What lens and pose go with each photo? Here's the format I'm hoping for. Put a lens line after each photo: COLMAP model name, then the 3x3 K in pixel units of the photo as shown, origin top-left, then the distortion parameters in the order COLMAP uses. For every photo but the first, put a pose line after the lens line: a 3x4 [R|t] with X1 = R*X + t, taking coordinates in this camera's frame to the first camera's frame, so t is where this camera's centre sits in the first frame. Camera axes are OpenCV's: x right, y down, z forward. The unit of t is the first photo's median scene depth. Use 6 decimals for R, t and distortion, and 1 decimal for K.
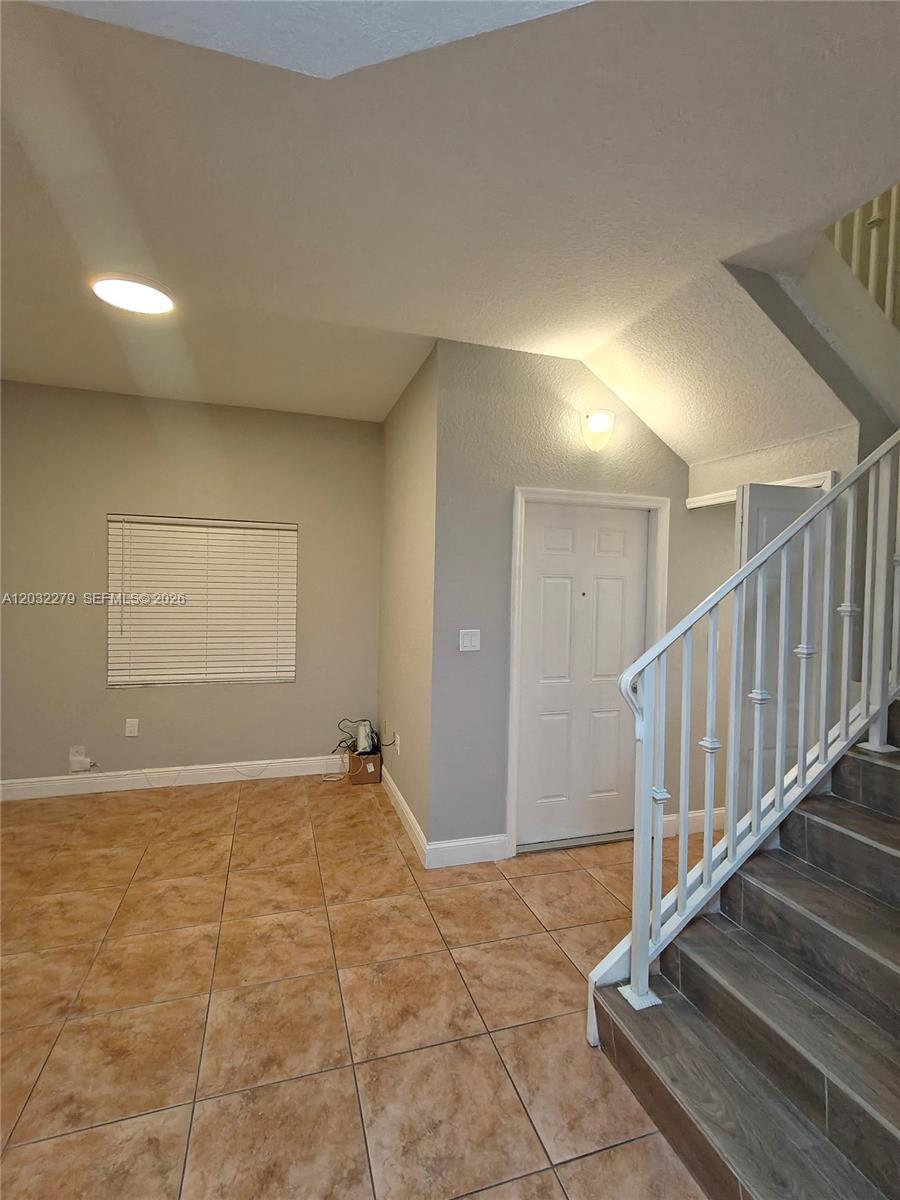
lens RADIAL K [[558.8, 0, 450.0], [0, 558.8, 600.0], [0, 0, 1]] dist [0.003397, 0.000669]
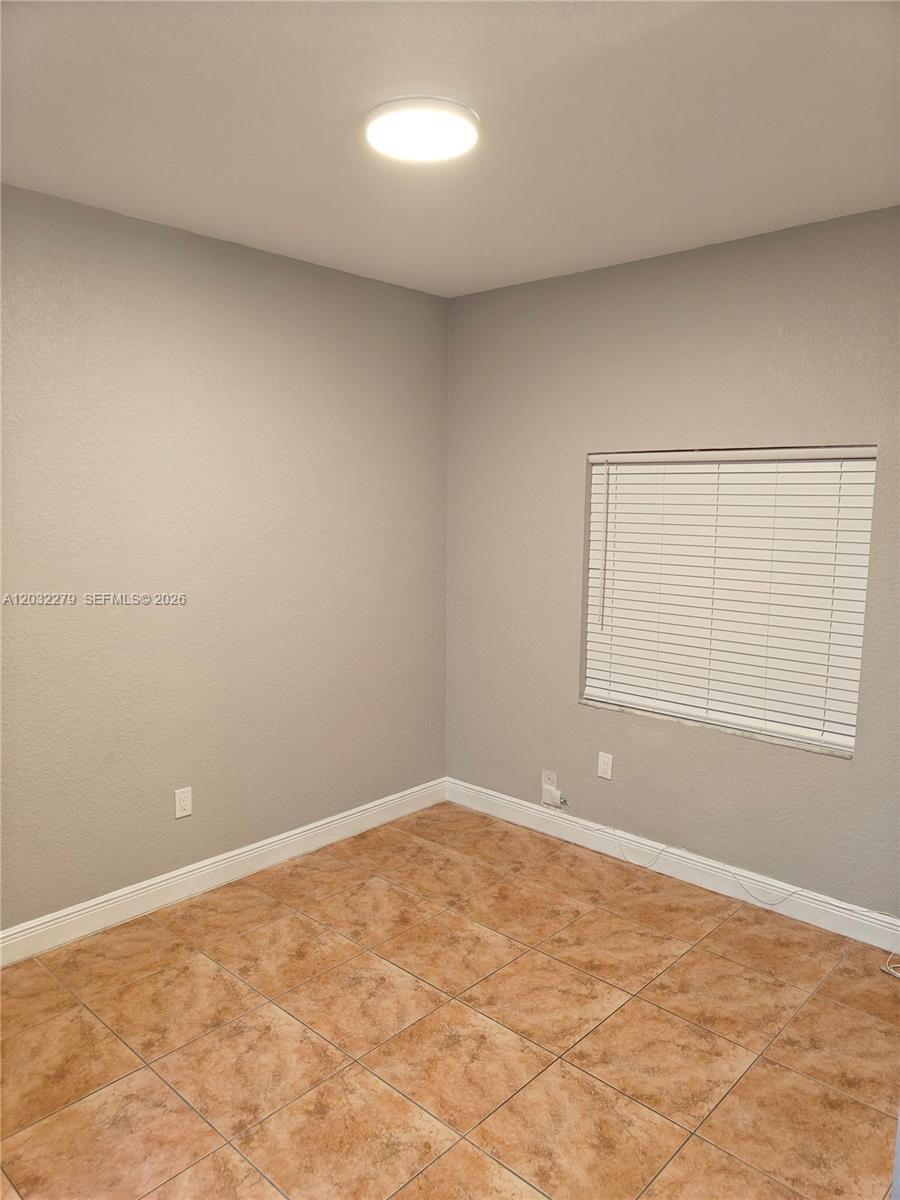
lens RADIAL K [[833.2, 0, 455.4], [0, 833.2, 597.1], [0, 0, 1]] dist [0.009140, 0.001217]
pose [[0.492049, 0.088545, -0.866053, 0.239626], [-0.019185, 0.995675, 0.090897, -0.077327], [0.870356, -0.028111, 0.491620, 0.385322]]
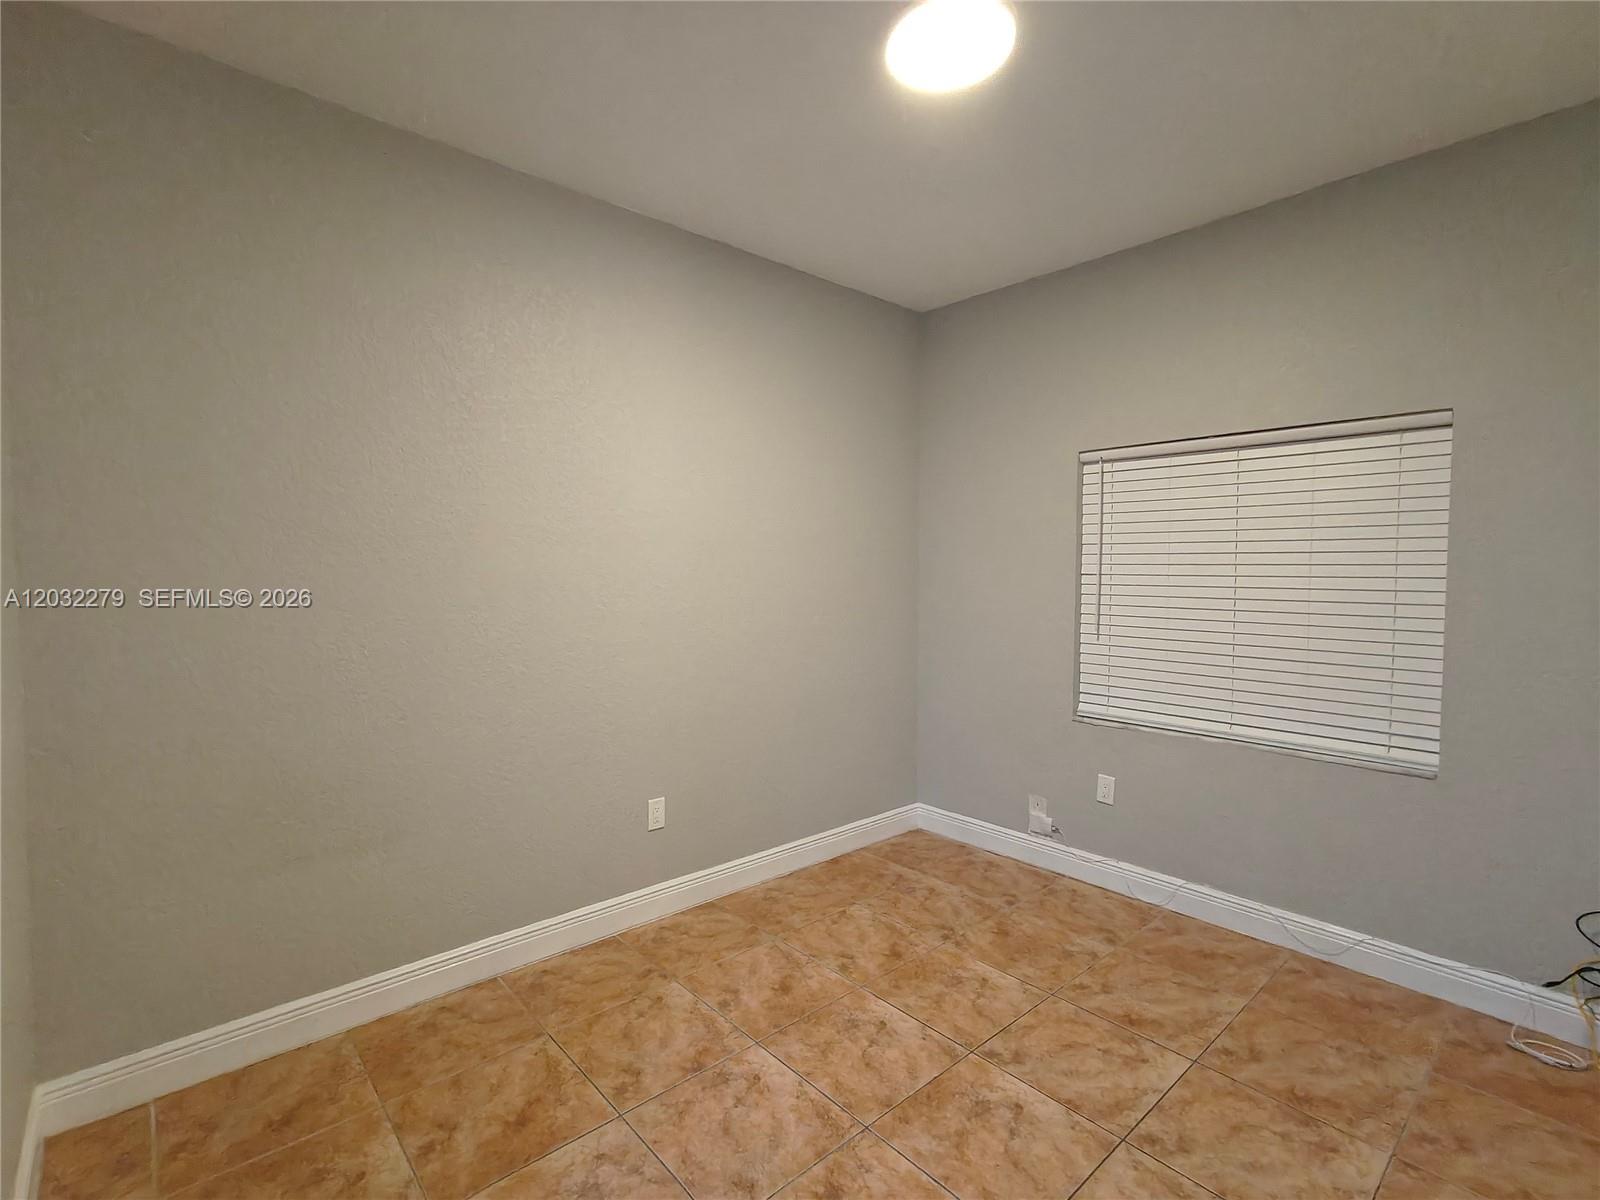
lens RADIAL K [[745.1, 0, 801.3], [0, 745.1, 600.8], [0, 0, 1]] dist [0.003397, 0.000669]
pose [[0.403577, 0.020342, -0.914719, 0.059989], [-0.015644, 0.999760, 0.015331, 0.011090], [0.914812, 0.008123, 0.403799, 0.395605]]
